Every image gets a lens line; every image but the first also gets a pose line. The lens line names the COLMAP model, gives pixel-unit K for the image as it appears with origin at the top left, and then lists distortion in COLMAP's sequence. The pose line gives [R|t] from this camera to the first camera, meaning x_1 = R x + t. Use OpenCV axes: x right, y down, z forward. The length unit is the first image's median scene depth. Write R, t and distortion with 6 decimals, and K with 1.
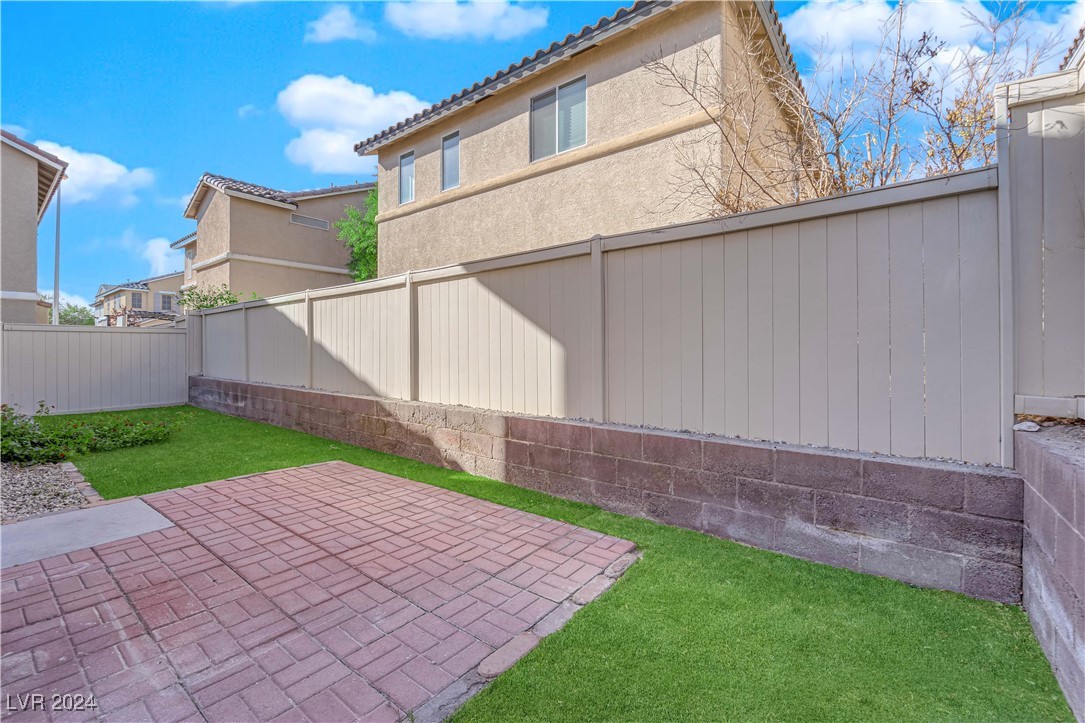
lens RADIAL K [[451.5, 0, 539.0], [0, 451.5, 350.5], [0, 0, 1]] dist [-0.020073, -0.000254]
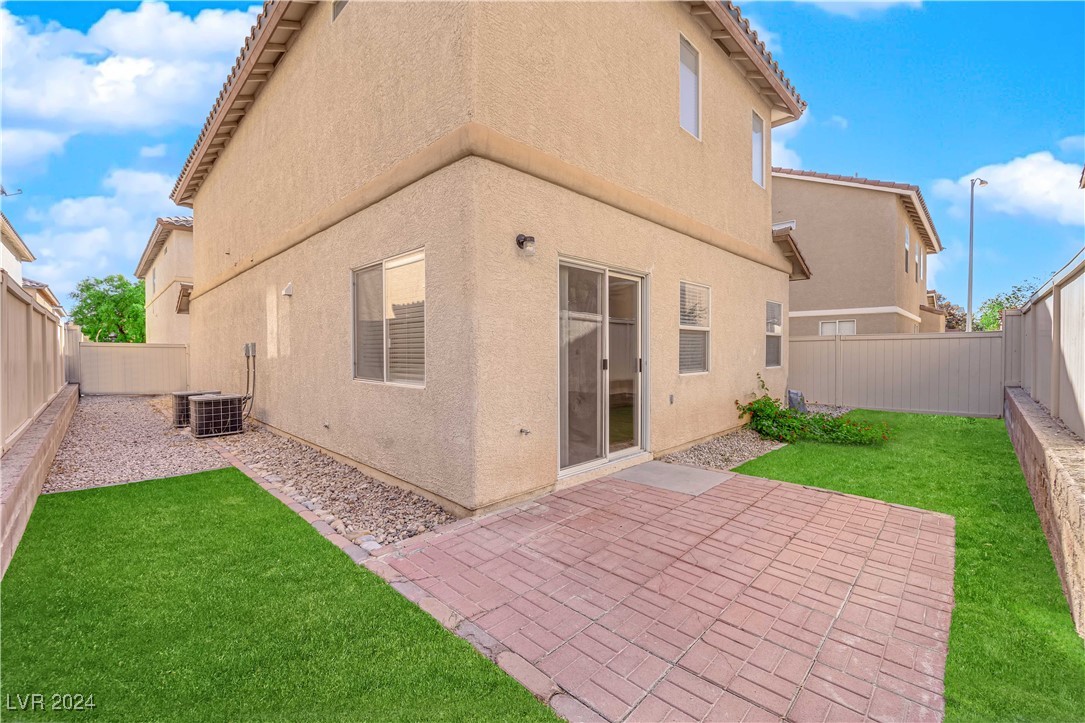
lens RADIAL K [[451.5, 0, 539.0], [0, 451.5, 350.5], [0, 0, 1]] dist [-0.020073, -0.000254]
pose [[-0.120663, -0.002395, -0.992691, 0.569292], [-0.002497, 0.999995, -0.002110, -0.035327], [0.992690, 0.002224, -0.120668, 0.695394]]
